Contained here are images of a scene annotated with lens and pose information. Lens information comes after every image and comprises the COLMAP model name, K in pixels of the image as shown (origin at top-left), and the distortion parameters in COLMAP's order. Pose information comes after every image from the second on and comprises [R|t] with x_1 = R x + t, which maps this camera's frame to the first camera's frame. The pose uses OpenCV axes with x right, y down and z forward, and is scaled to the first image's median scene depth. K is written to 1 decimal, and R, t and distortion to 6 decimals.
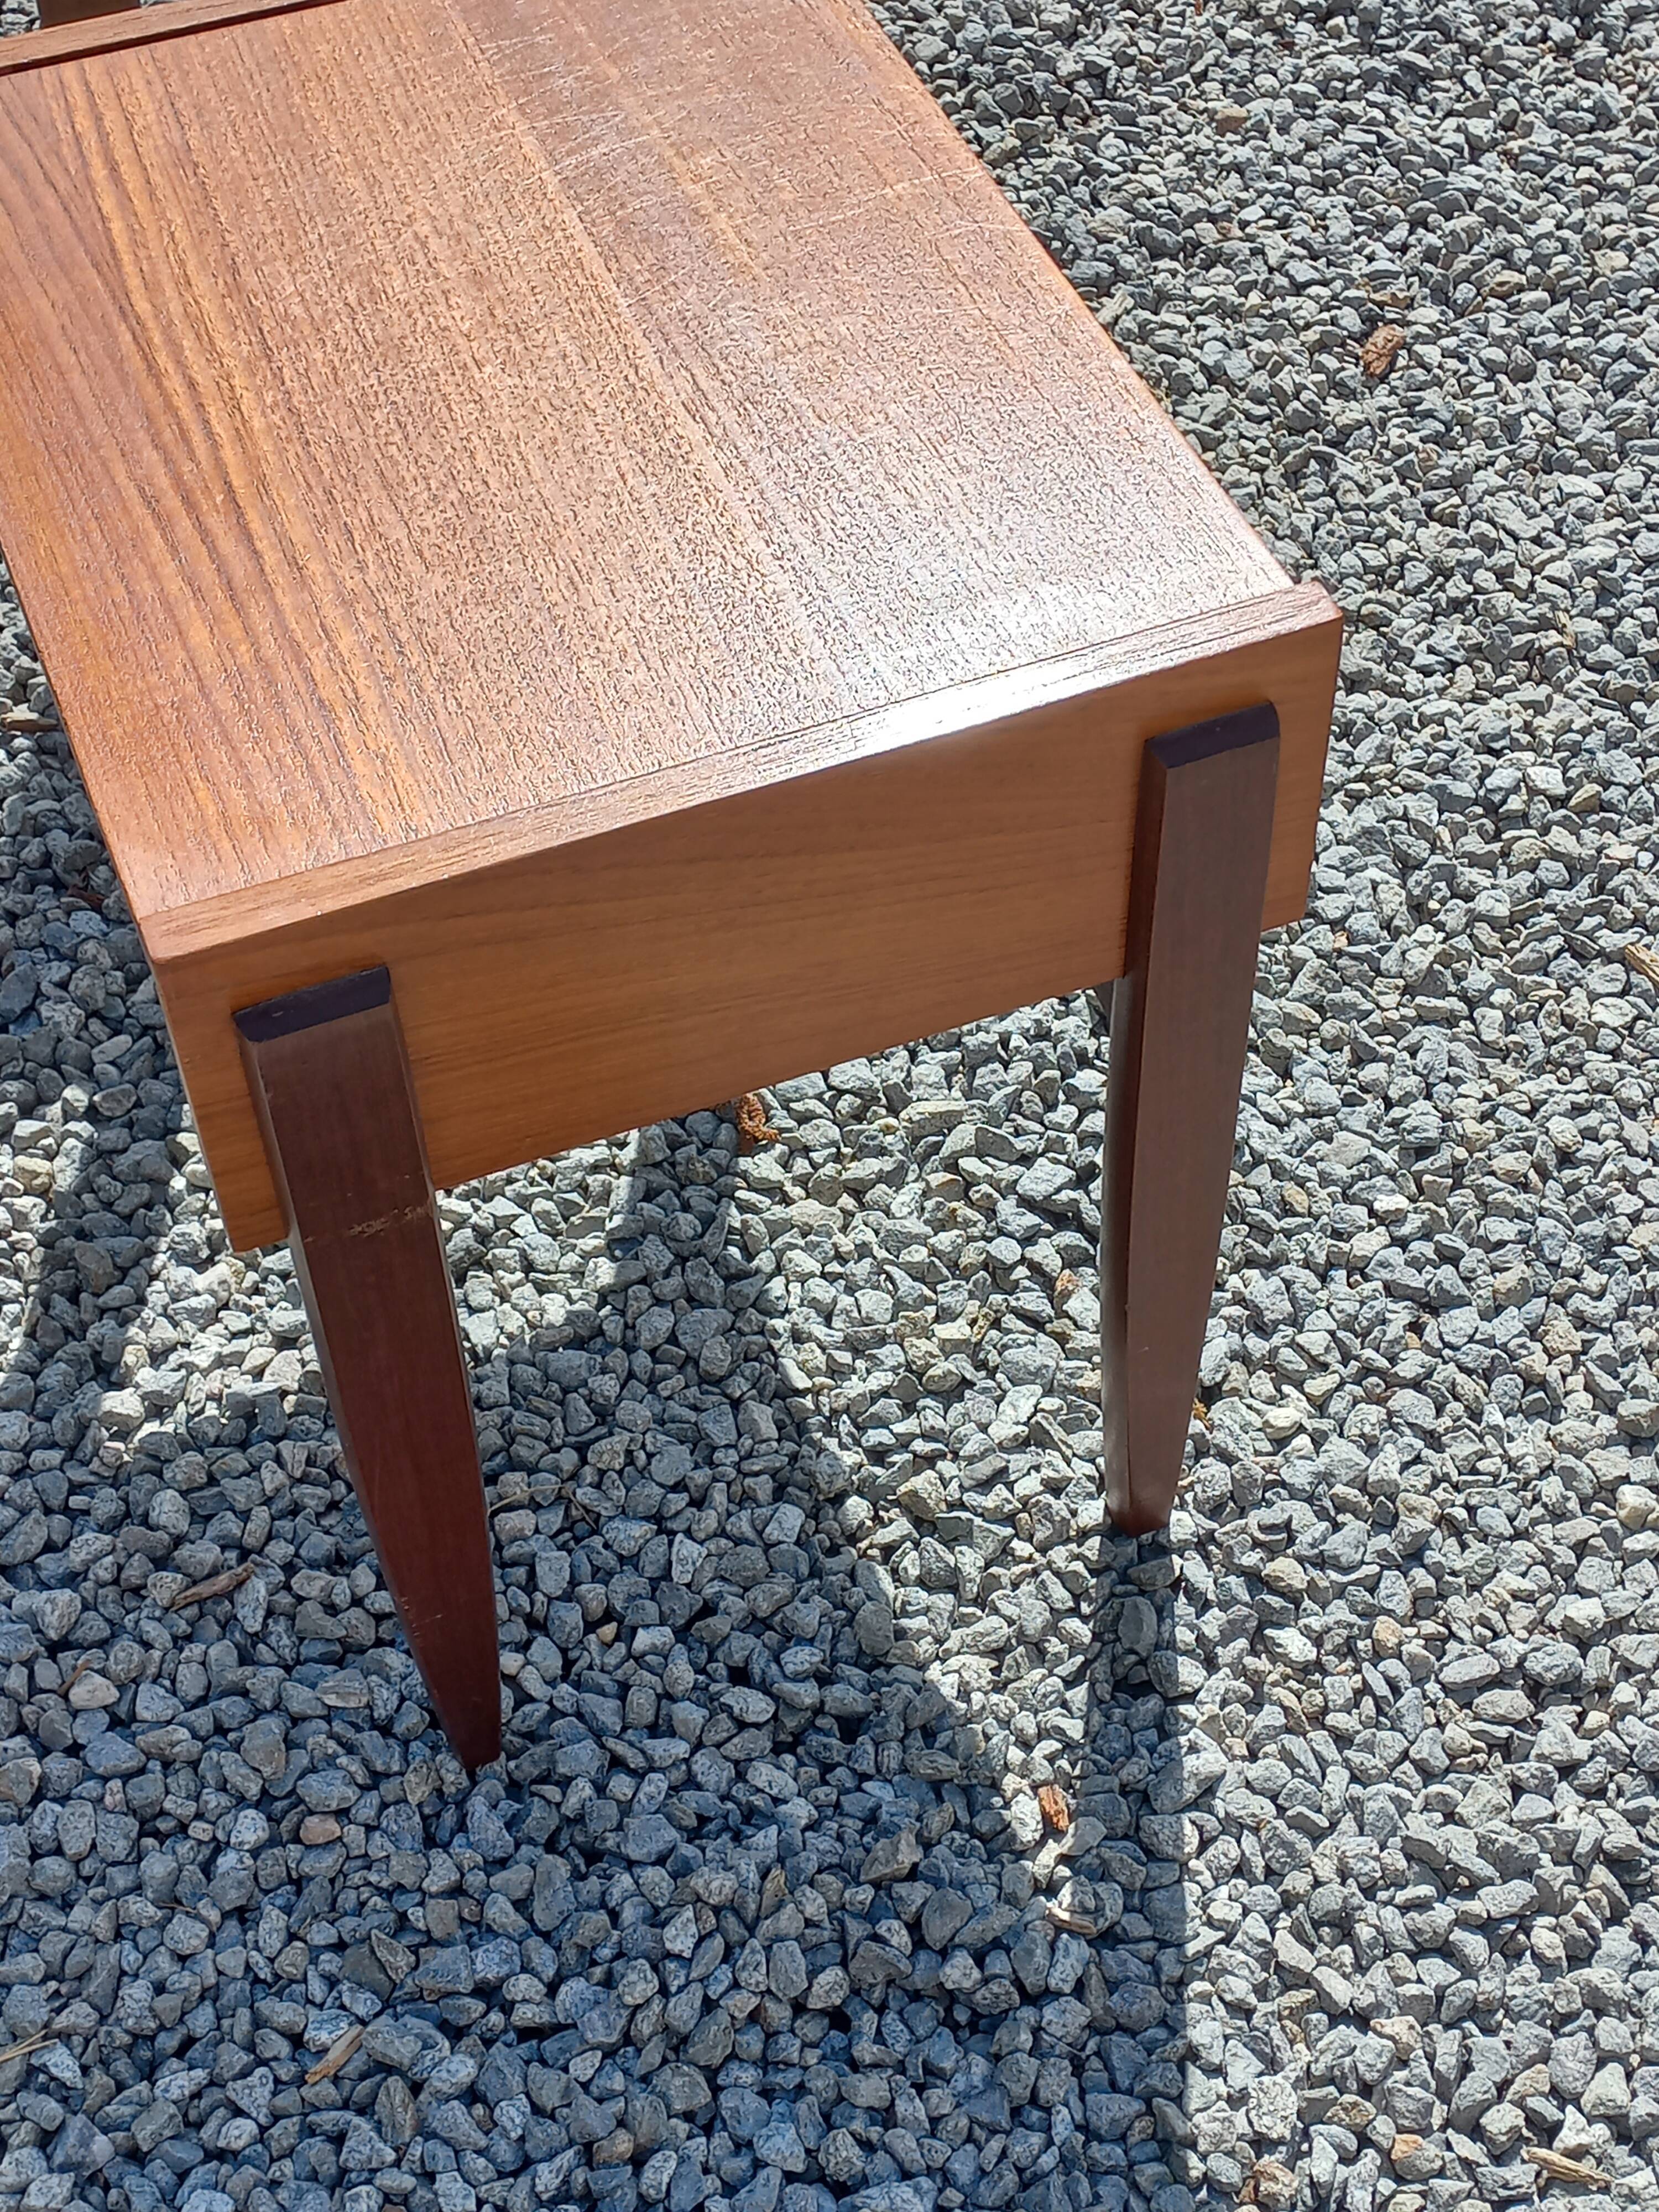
lens RADIAL K [[3144.5, 0, 840.6], [0, 3144.5, 1119.9], [0, 0, 1]] dist [0.078512, 0.000000]
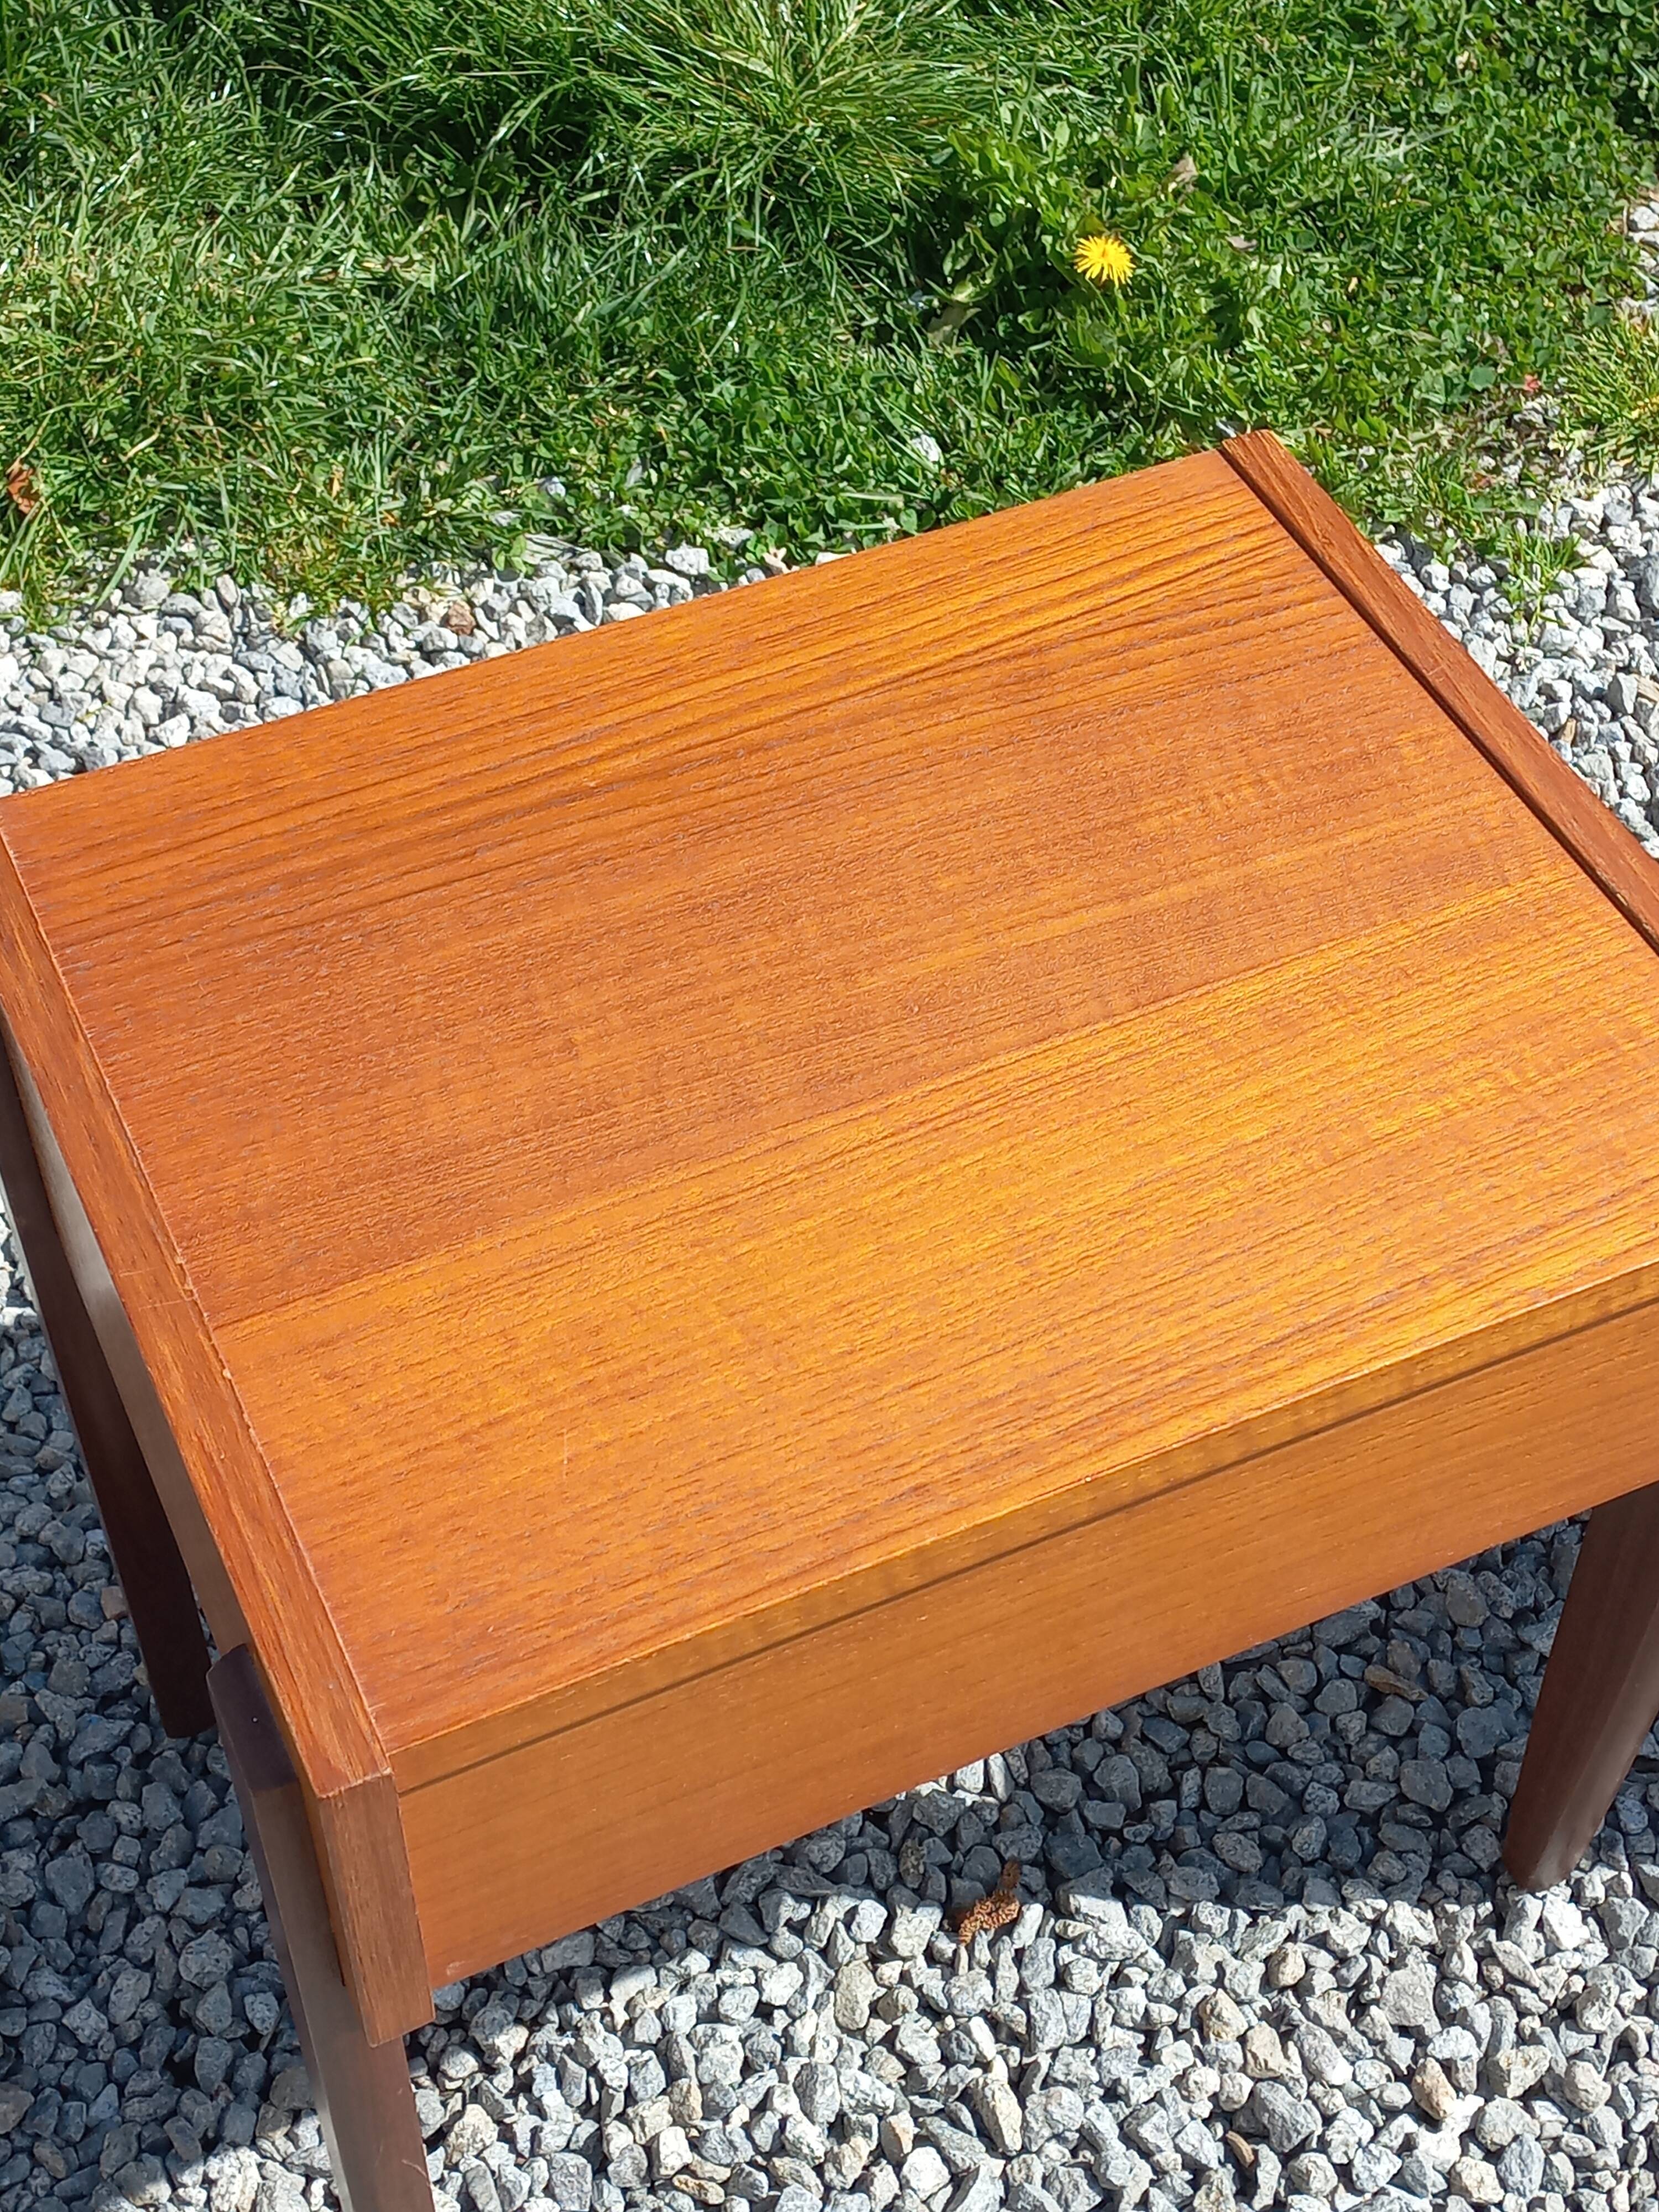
lens RADIAL K [[3144.5, 0, 835.4], [0, 3144.5, 1092.4], [0, 0, 1]] dist [0.078512, 0.000000]
pose [[0.057589, 0.764531, -0.642009, 0.385151], [-0.778267, 0.437156, 0.450772, -0.497574], [0.625287, 0.473695, 0.620185, 0.364466]]
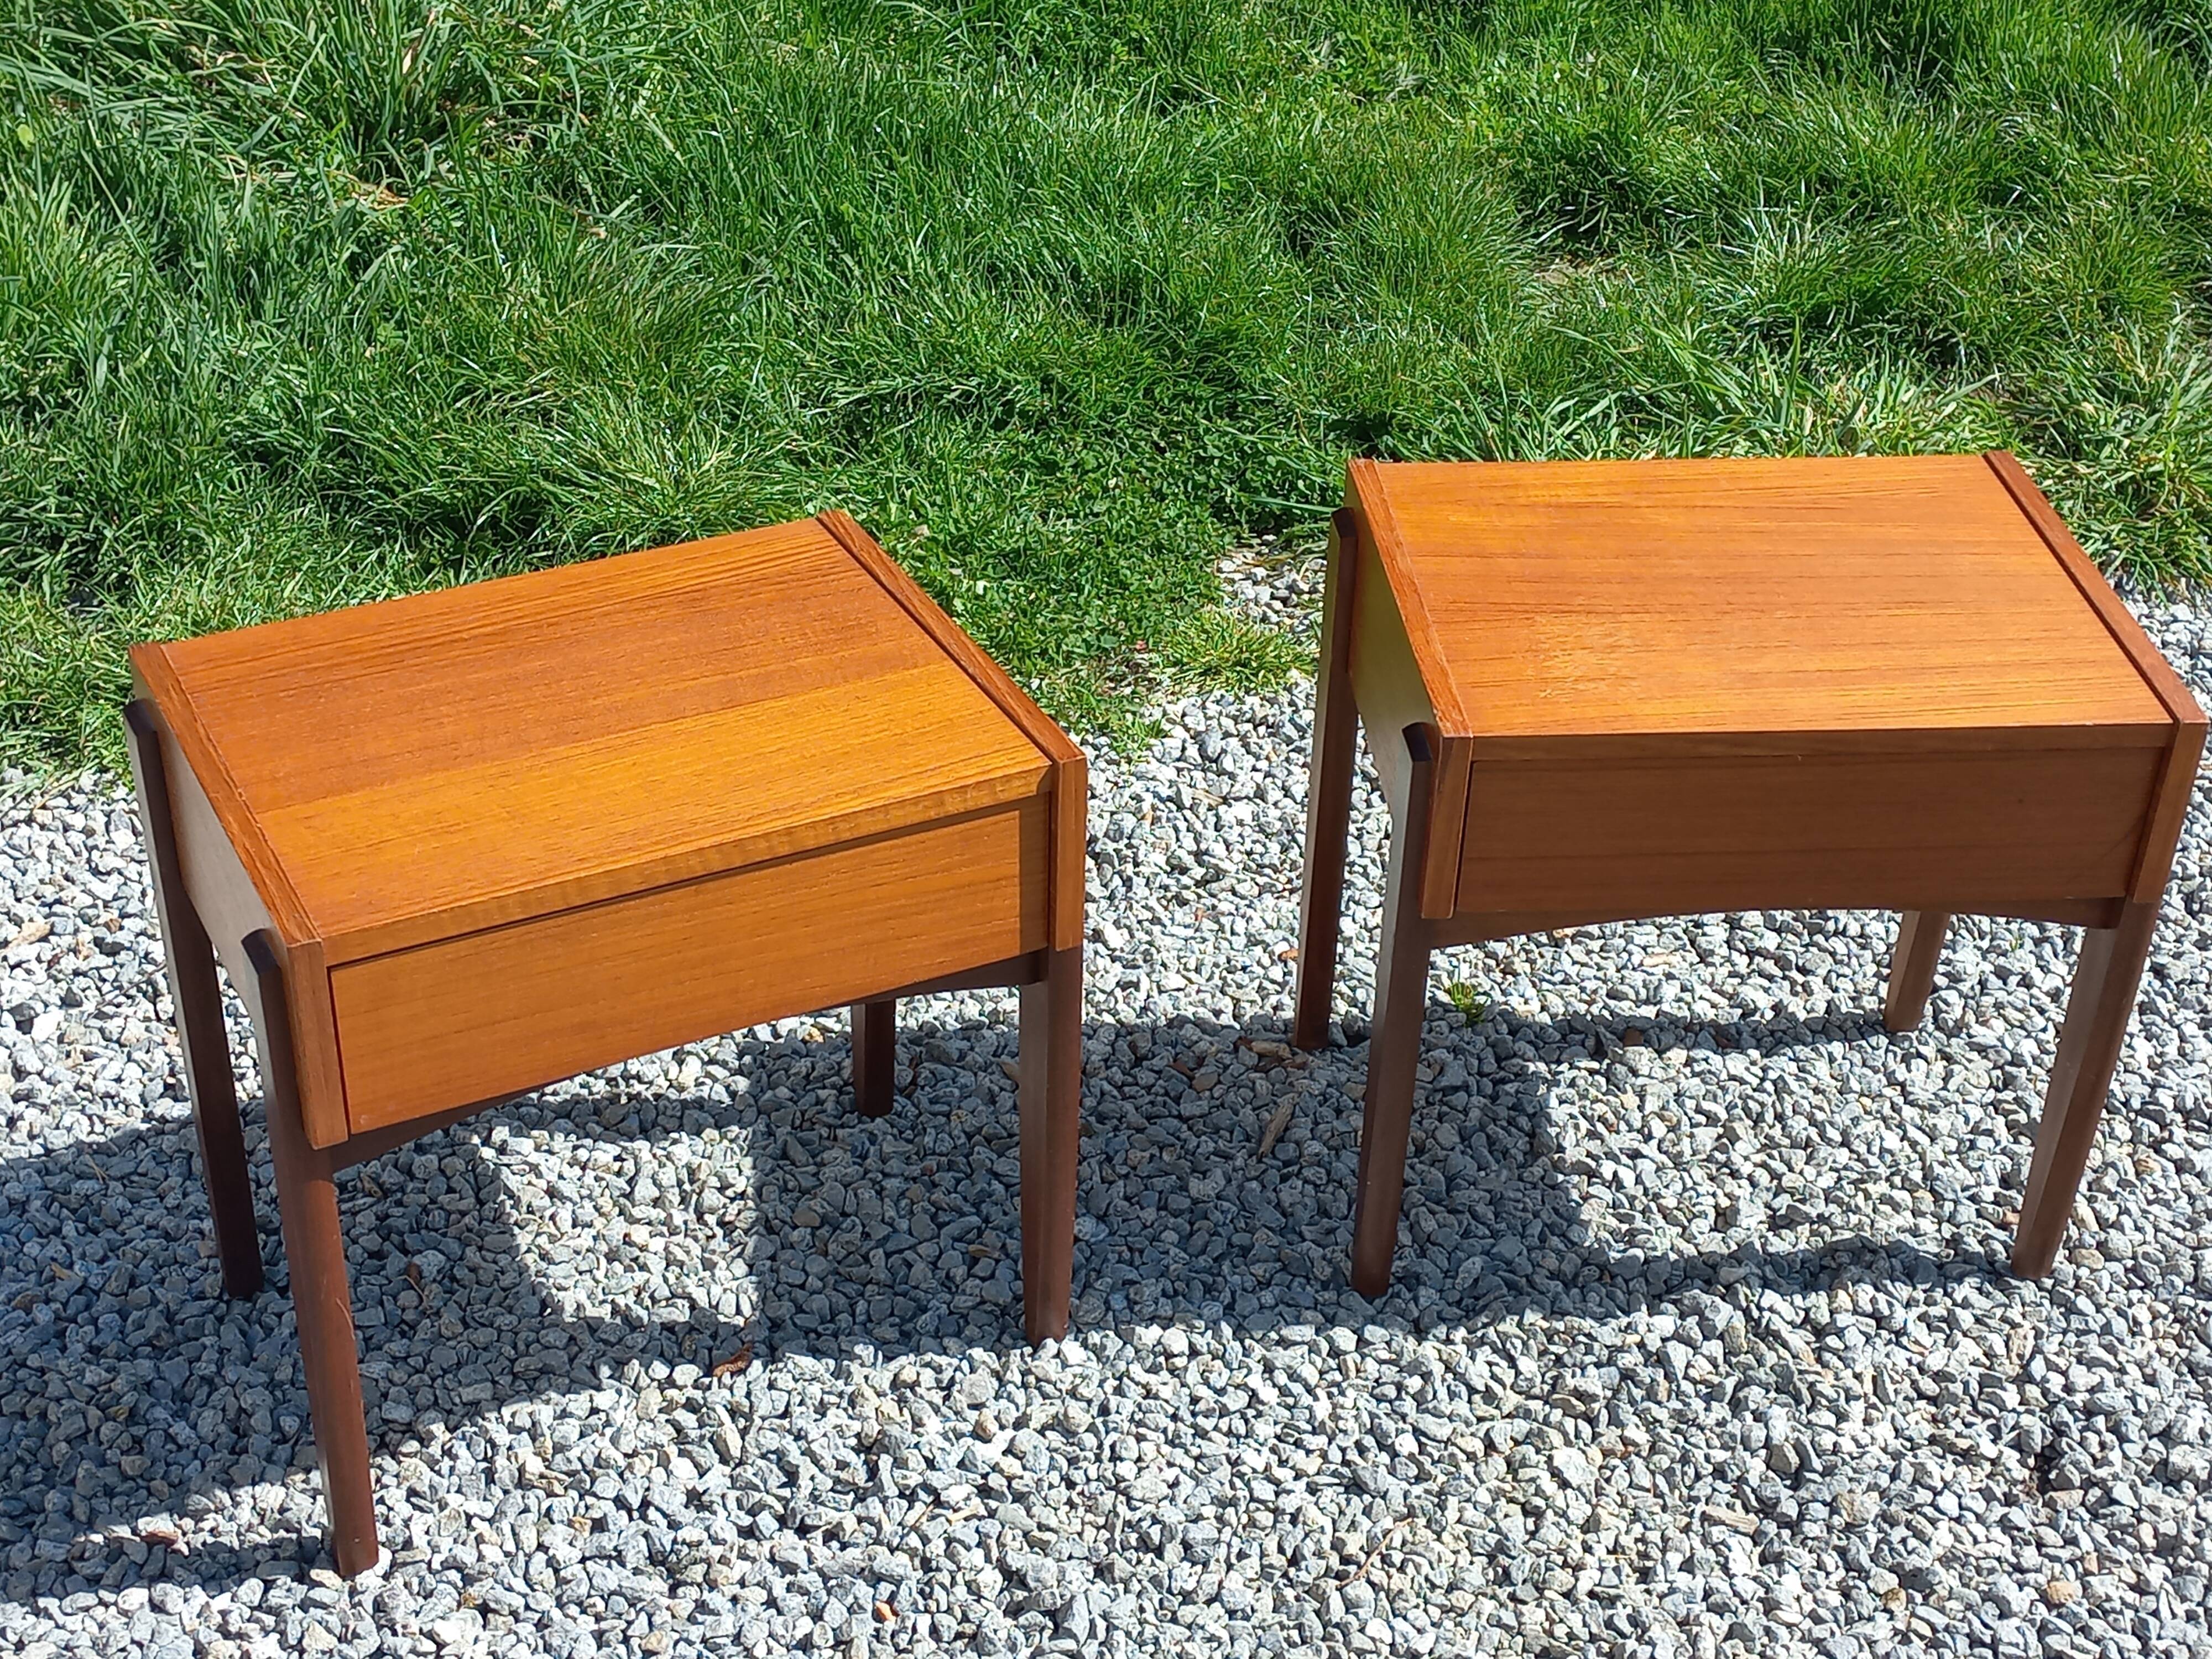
lens RADIAL K [[3144.5, 0, 1093.4], [0, 3144.5, 831.0], [0, 0, 1]] dist [0.078512, 0.000000]
pose [[0.124442, 0.527365, -0.840477, 1.179971], [-0.774620, 0.580981, 0.249851, -0.691217], [0.620063, 0.619958, 0.480805, 0.280815]]
